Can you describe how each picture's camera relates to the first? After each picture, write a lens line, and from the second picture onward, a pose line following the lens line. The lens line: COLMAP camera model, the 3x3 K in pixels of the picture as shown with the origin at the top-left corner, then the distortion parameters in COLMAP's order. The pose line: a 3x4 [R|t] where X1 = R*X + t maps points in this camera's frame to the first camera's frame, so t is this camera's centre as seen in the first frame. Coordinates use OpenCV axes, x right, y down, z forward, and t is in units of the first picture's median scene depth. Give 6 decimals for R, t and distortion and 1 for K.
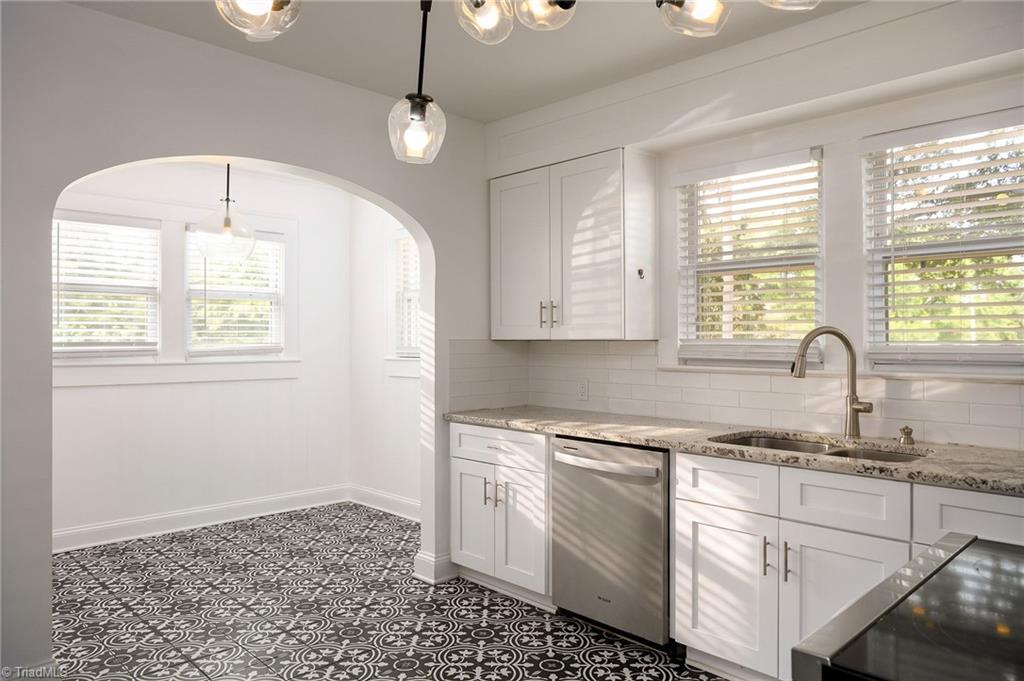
lens RADIAL K [[726.8, 0, 512.1], [0, 726.8, 339.8], [0, 0, 1]] dist [-0.007728, 0.000800]
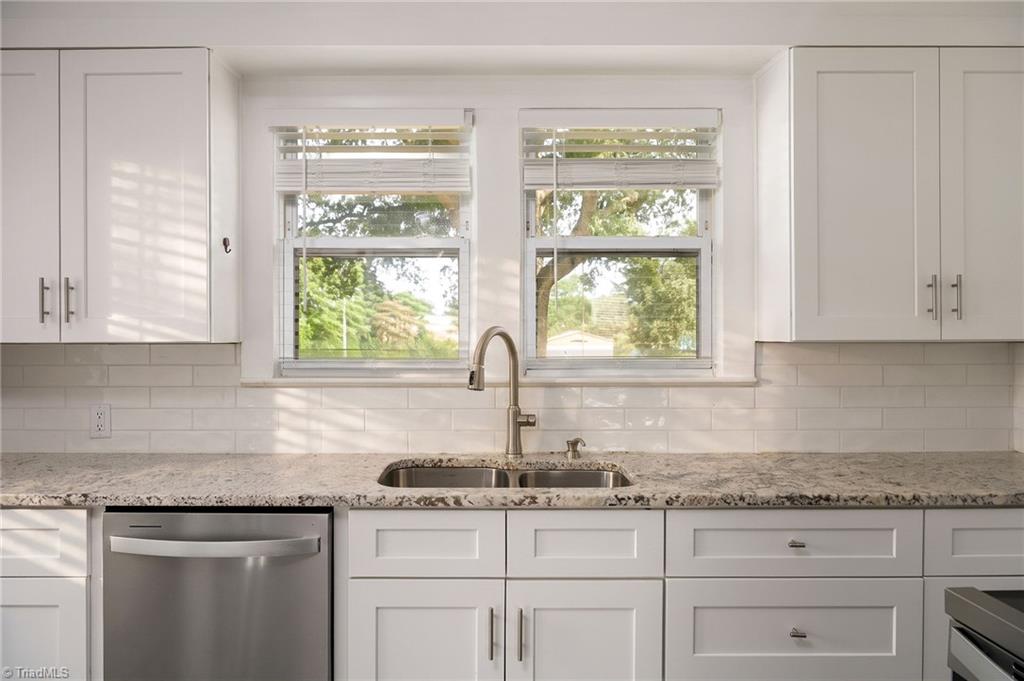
lens RADIAL K [[726.8, 0, 511.8], [0, 726.8, 340.6], [0, 0, 1]] dist [-0.007728, 0.000800]
pose [[0.689139, -0.003255, 0.724621, -0.154935], [0.000383, 0.999991, 0.004128, -0.005720], [-0.724629, -0.002567, 0.689135, 0.413404]]
